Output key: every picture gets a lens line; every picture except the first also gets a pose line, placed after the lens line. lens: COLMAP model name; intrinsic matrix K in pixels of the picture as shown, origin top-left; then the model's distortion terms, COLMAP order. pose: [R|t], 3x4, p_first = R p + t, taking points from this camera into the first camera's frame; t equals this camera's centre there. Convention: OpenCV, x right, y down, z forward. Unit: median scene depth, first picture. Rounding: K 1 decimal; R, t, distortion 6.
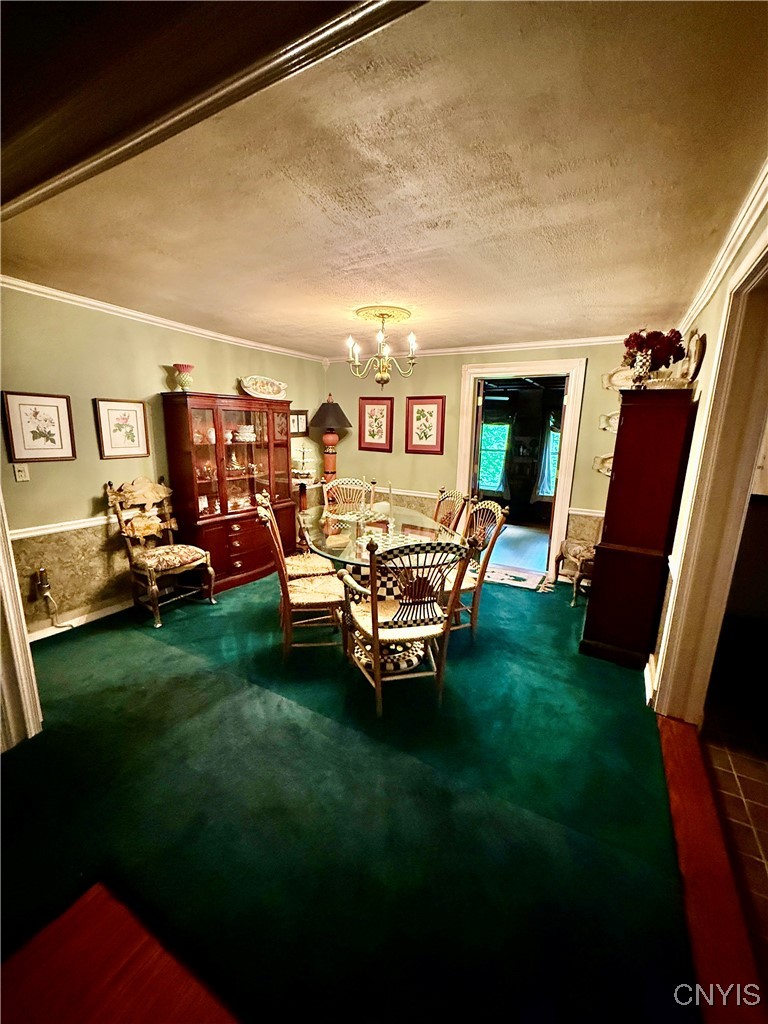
lens RADIAL K [[410.5, 0, 380.6], [0, 410.5, 513.8], [0, 0, 1]] dist [0.003847, -0.000210]
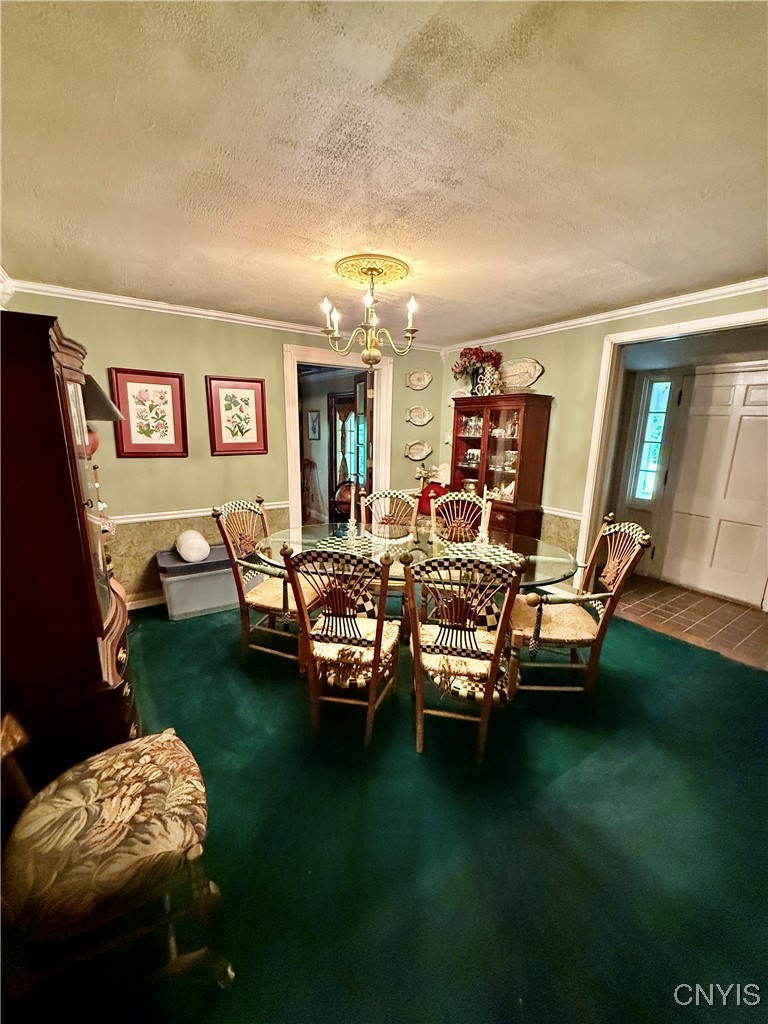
lens RADIAL K [[410.5, 0, 382.4], [0, 410.5, 515.1], [0, 0, 1]] dist [0.003847, -0.000210]
pose [[0.441498, -0.208557, 0.872687, -0.463272], [0.182802, 0.973120, 0.140078, -0.095821], [-0.878443, 0.097685, 0.467755, 0.428031]]
